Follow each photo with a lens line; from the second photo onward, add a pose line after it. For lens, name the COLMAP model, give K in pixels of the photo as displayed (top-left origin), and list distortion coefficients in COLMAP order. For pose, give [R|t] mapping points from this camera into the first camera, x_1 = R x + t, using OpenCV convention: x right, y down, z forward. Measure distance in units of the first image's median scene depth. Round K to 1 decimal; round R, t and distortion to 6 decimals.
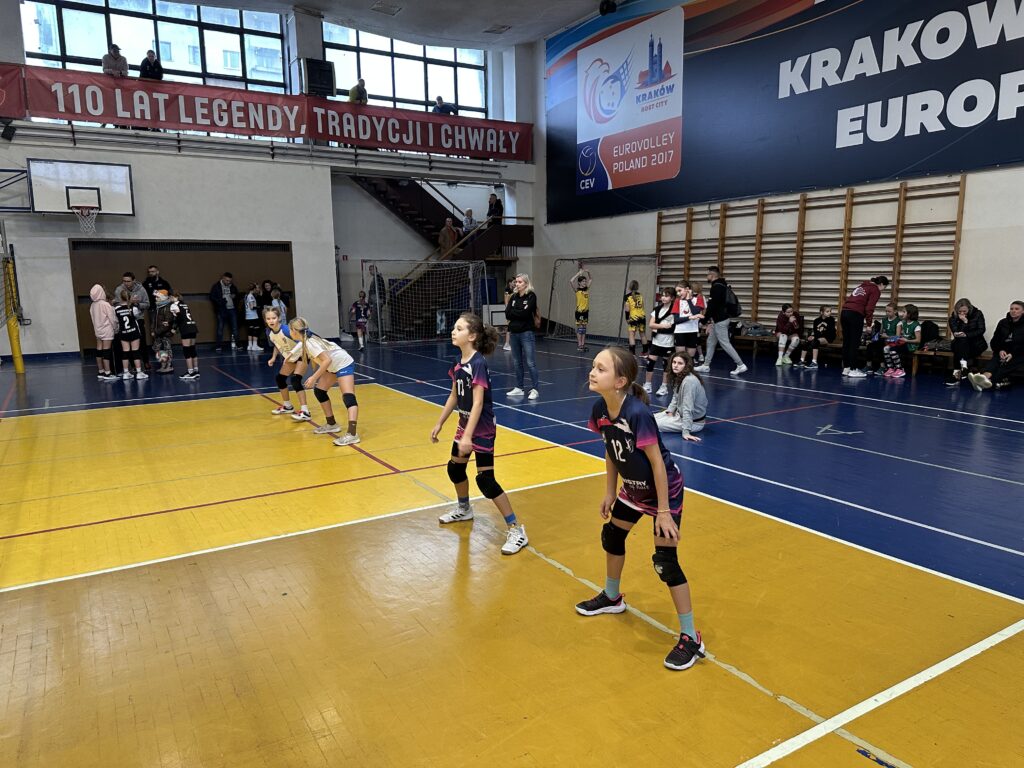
lens RADIAL K [[718.9, 0, 508.1], [0, 718.9, 394.0], [0, 0, 1]] dist [0.065691, -0.083847]
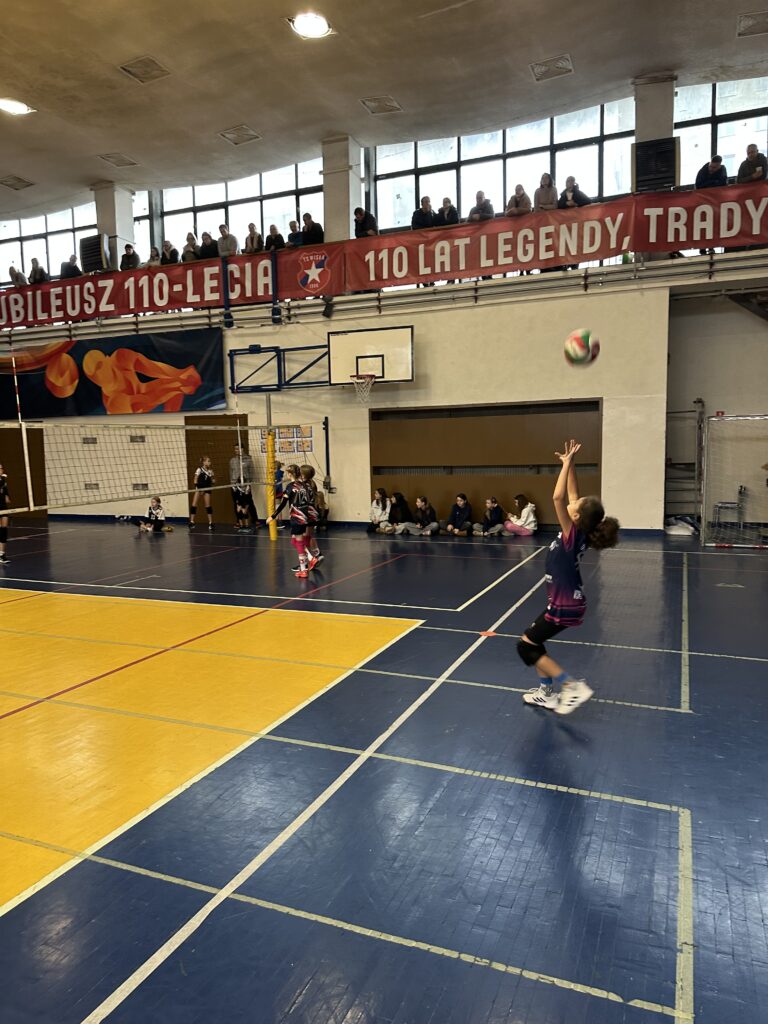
lens RADIAL K [[718.9, 0, 384.4], [0, 718.9, 503.1], [0, 0, 1]] dist [0.065691, -0.083847]
pose [[0.589259, 0.062633, -0.805513, 0.173724], [-0.112979, 0.993583, -0.005392, -0.076407], [0.800006, 0.094184, 0.592553, 0.405727]]
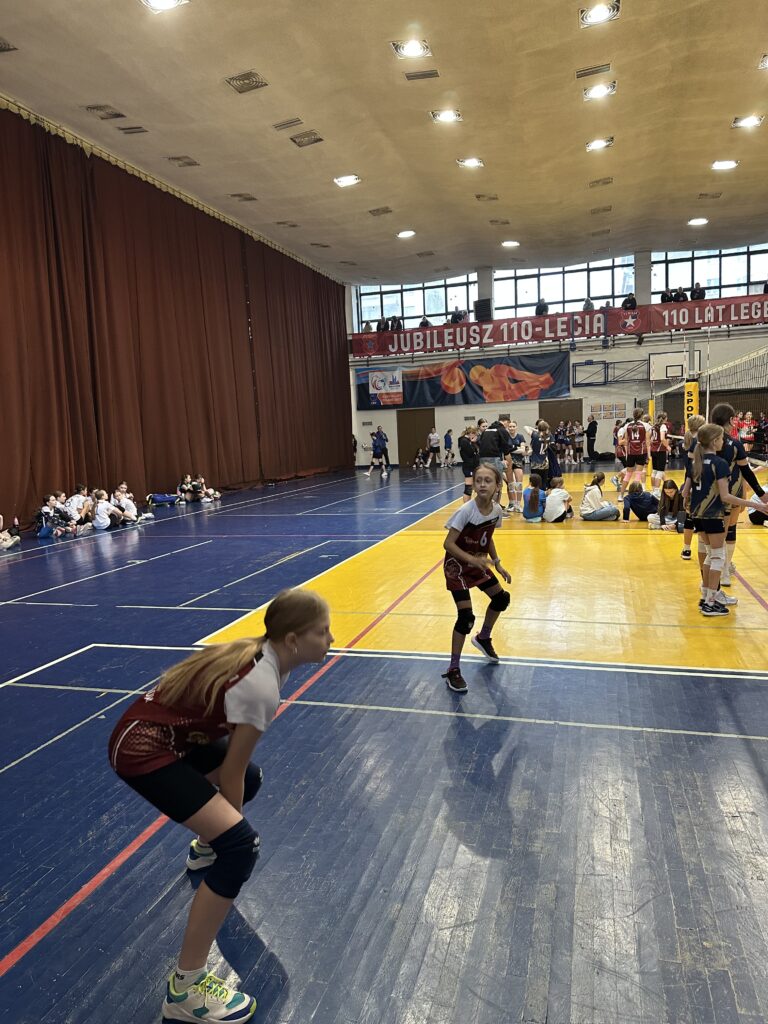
lens RADIAL K [[718.9, 0, 391.4], [0, 718.9, 520.8], [0, 0, 1]] dist [0.065691, -0.083847]
pose [[0.681730, 0.062645, -0.728917, 0.261595], [-0.069618, 0.997361, 0.020605, 0.108030], [0.728284, 0.036698, 0.684292, -0.682031]]
